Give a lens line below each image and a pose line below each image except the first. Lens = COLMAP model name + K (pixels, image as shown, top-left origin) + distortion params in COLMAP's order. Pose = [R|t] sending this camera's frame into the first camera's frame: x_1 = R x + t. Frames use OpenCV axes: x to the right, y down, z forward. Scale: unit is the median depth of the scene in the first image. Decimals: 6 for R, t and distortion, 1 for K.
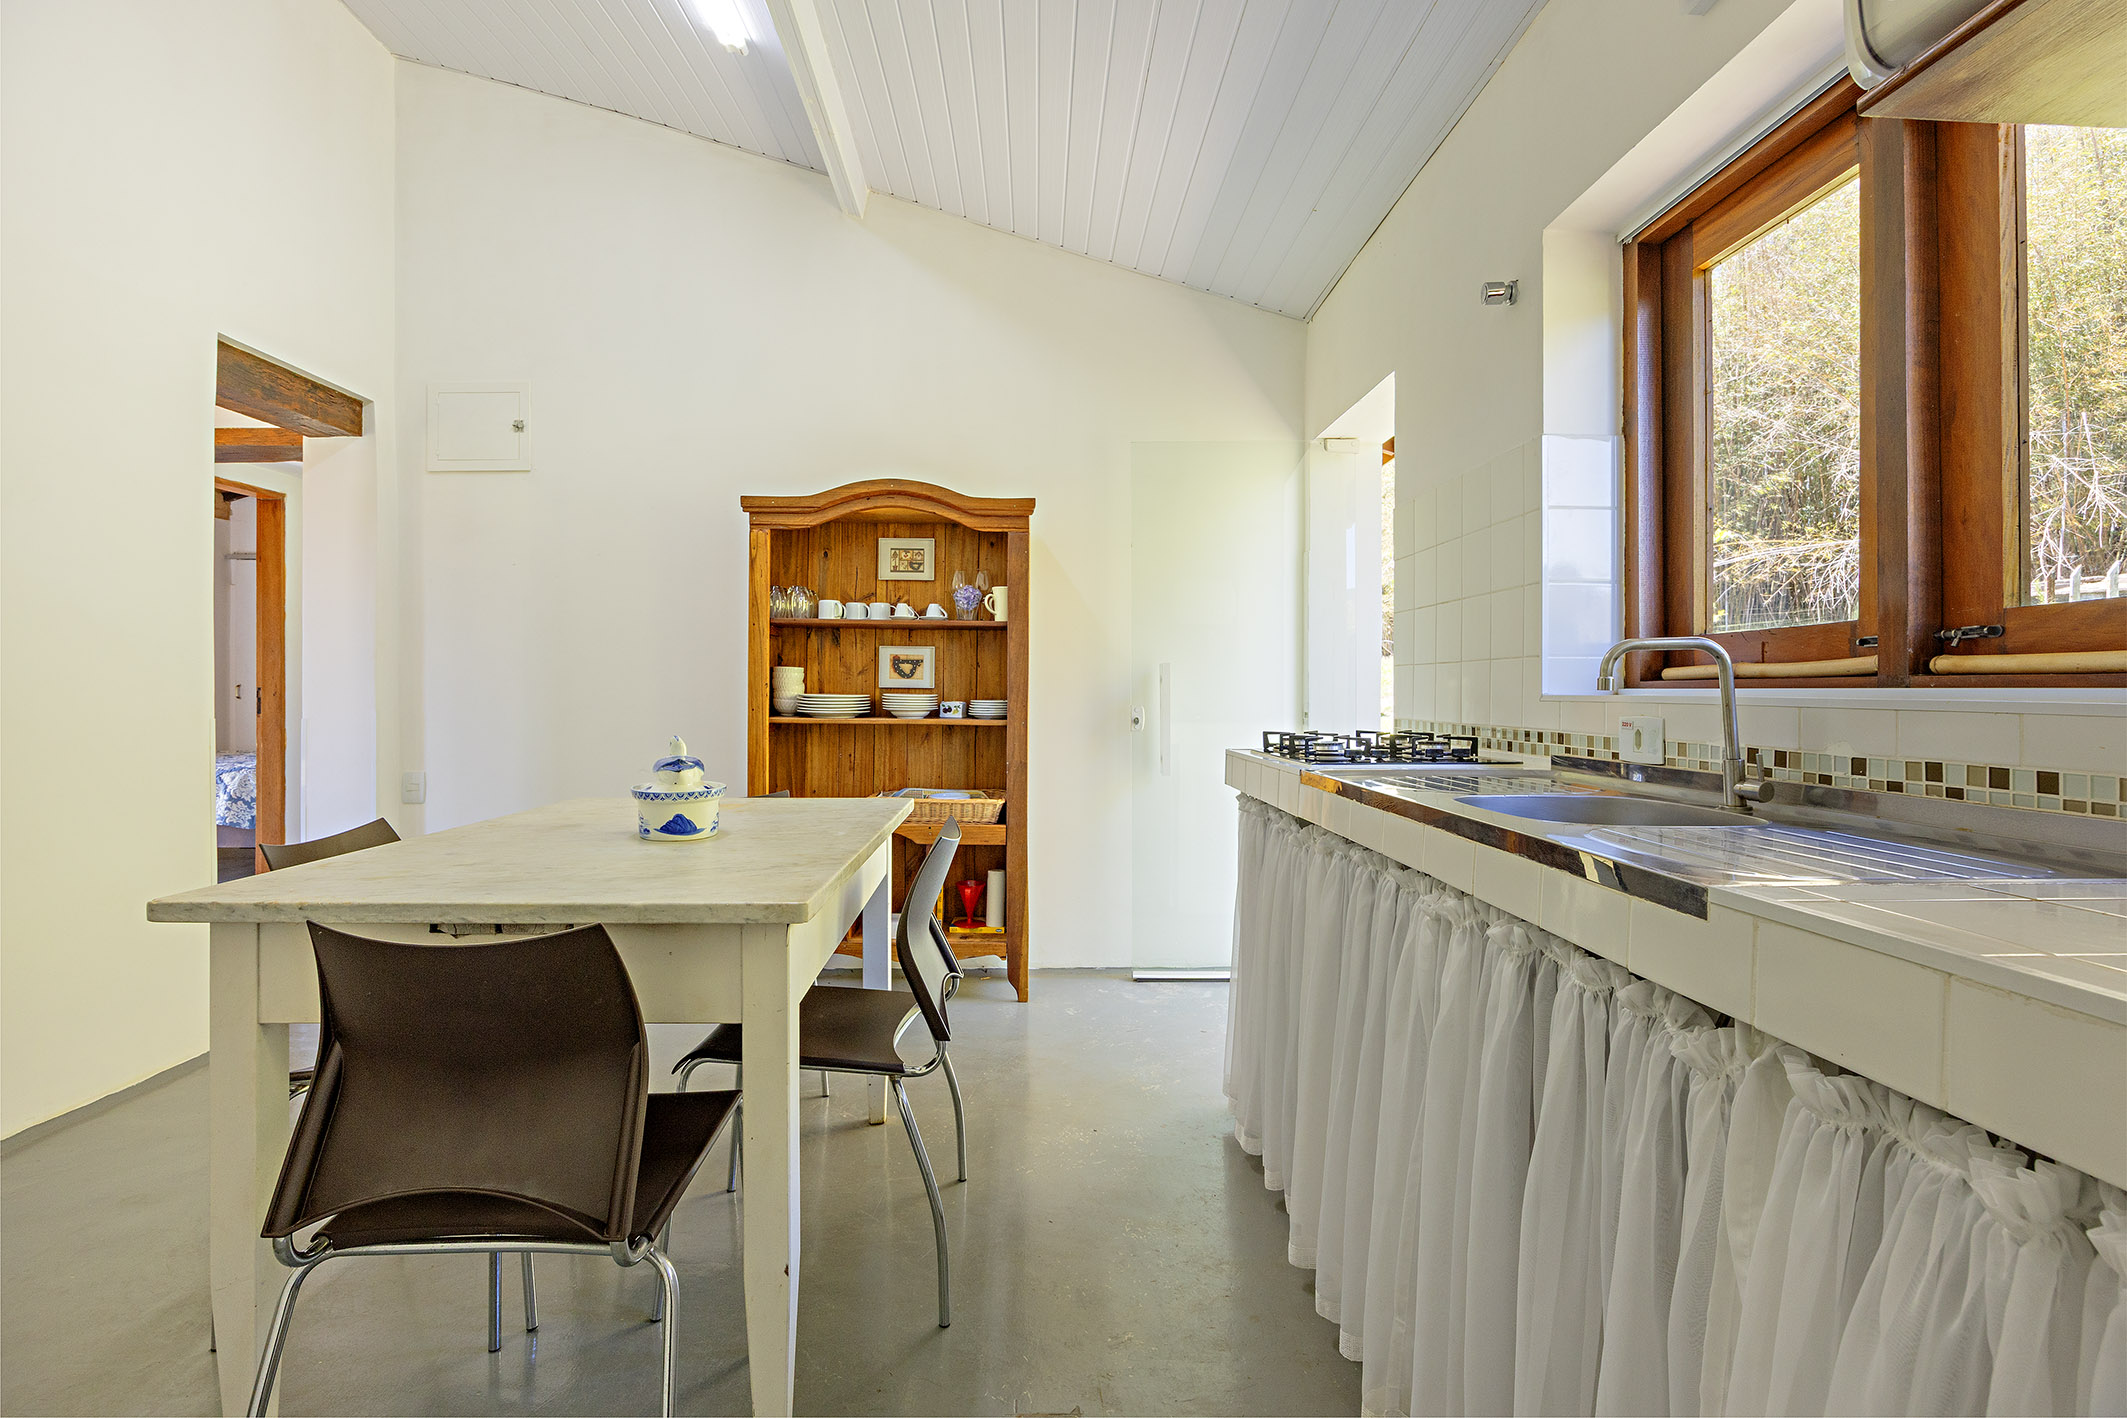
lens RADIAL K [[1007.8, 0, 1091.6], [0, 1007.8, 695.2], [0, 0, 1]] dist [-0.011479, 0.001025]
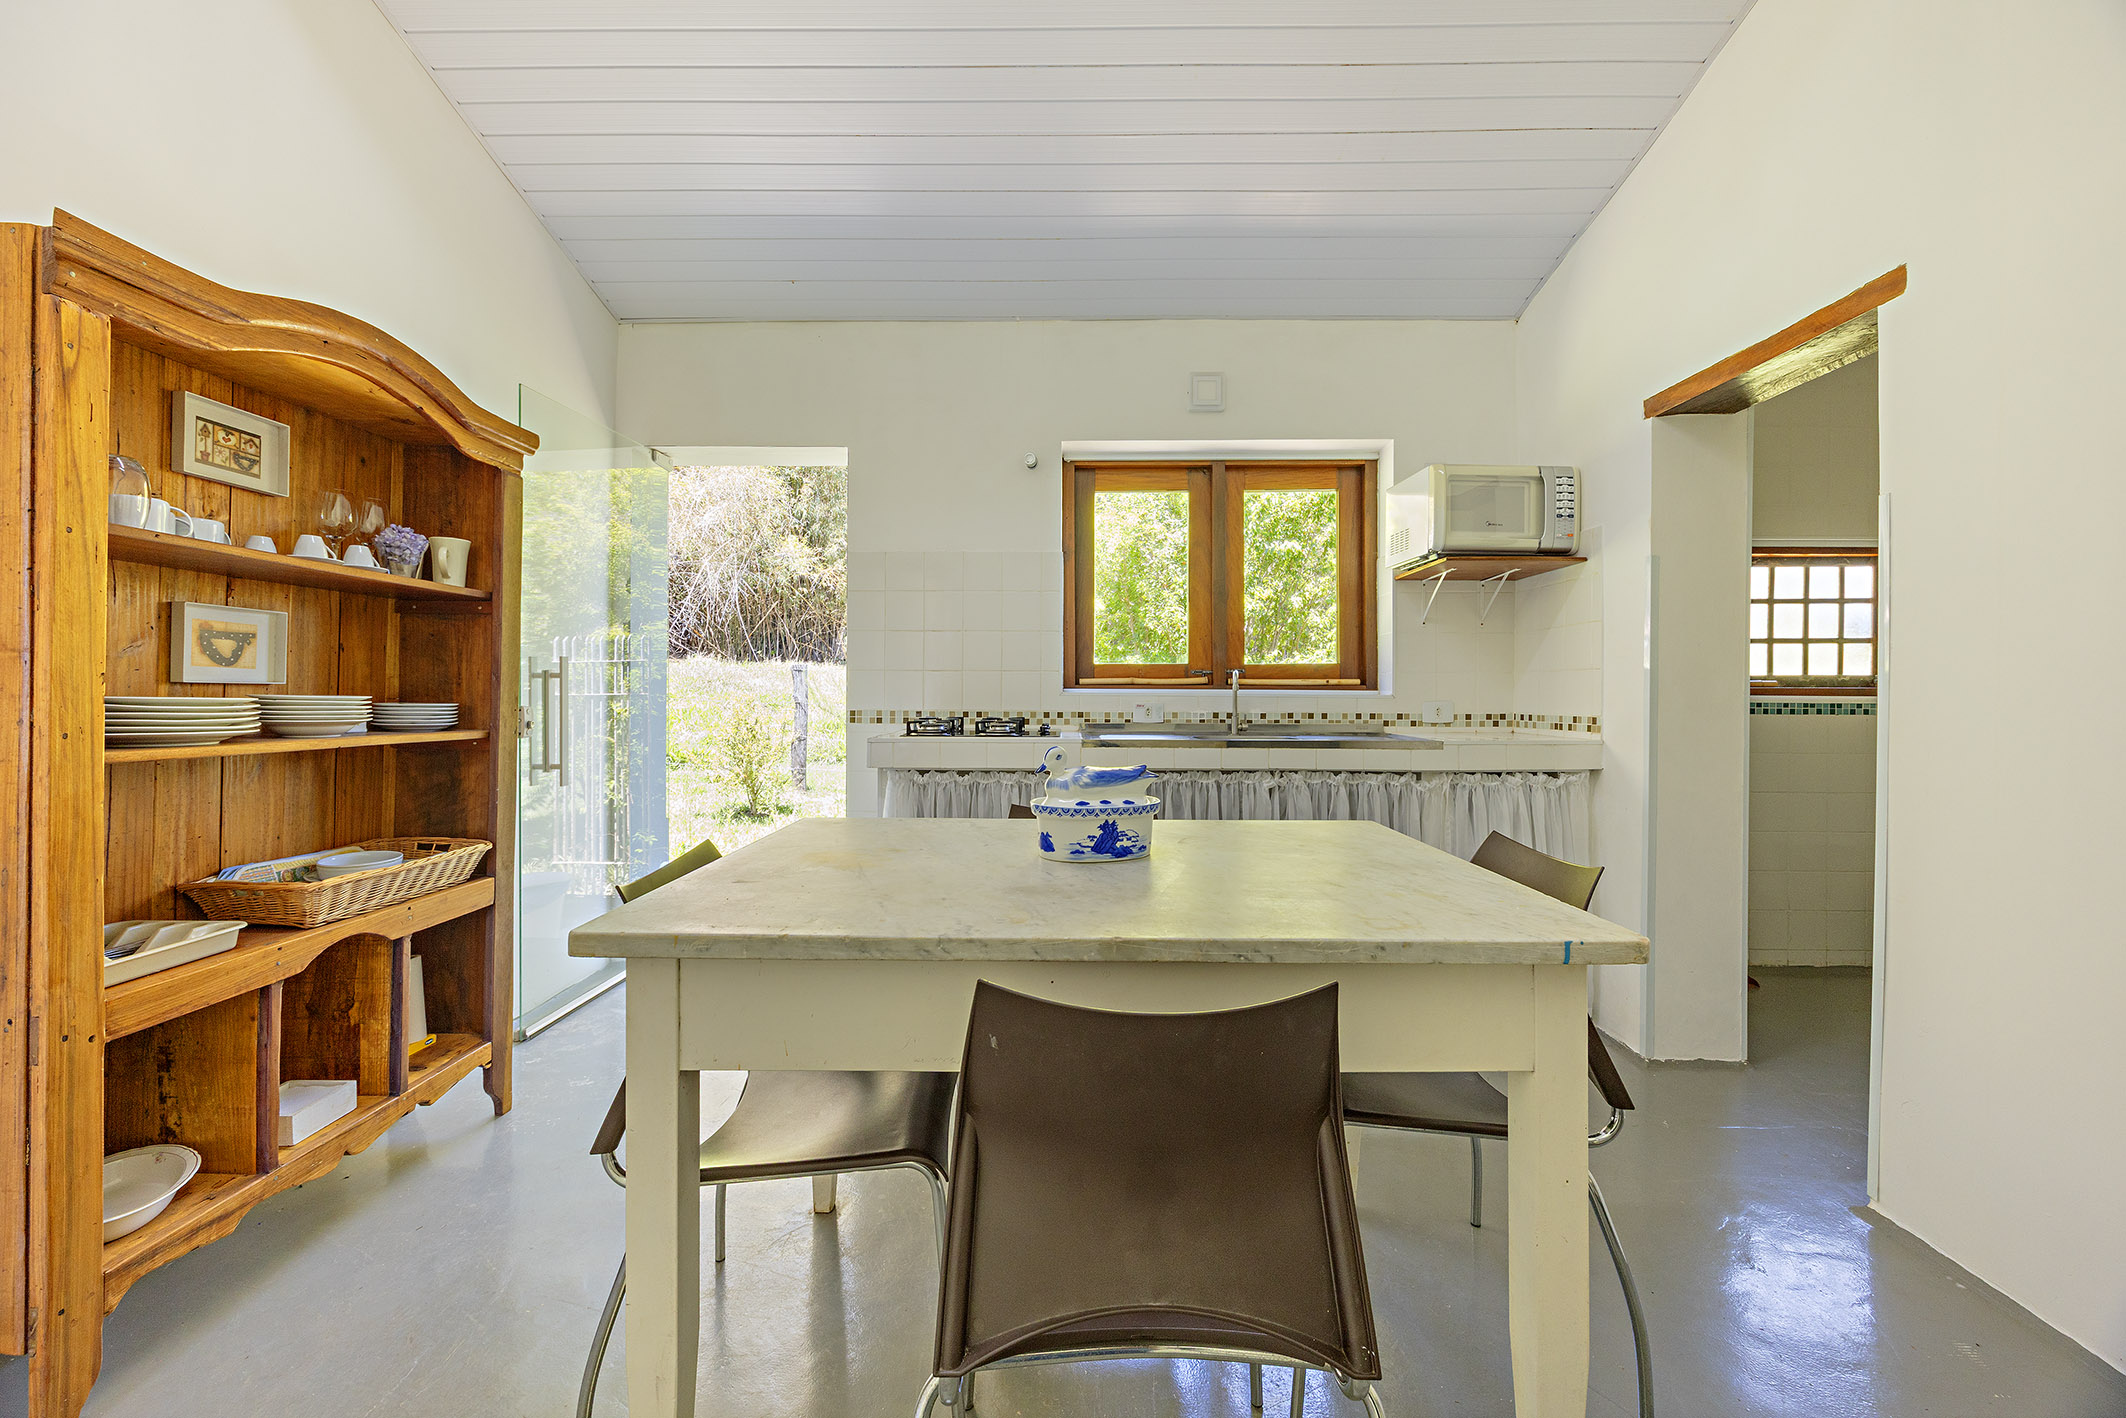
lens RADIAL K [[801.8, 0, 1062.3], [0, 801.8, 688.0], [0, 0, 1]] dist [-0.000158, 0.000004]
pose [[0.047731, -0.000077, 0.998860, -0.630455], [0.000926, 1.000000, 0.000032, -0.004922], [-0.998860, 0.000924, 0.047731, 0.567628]]
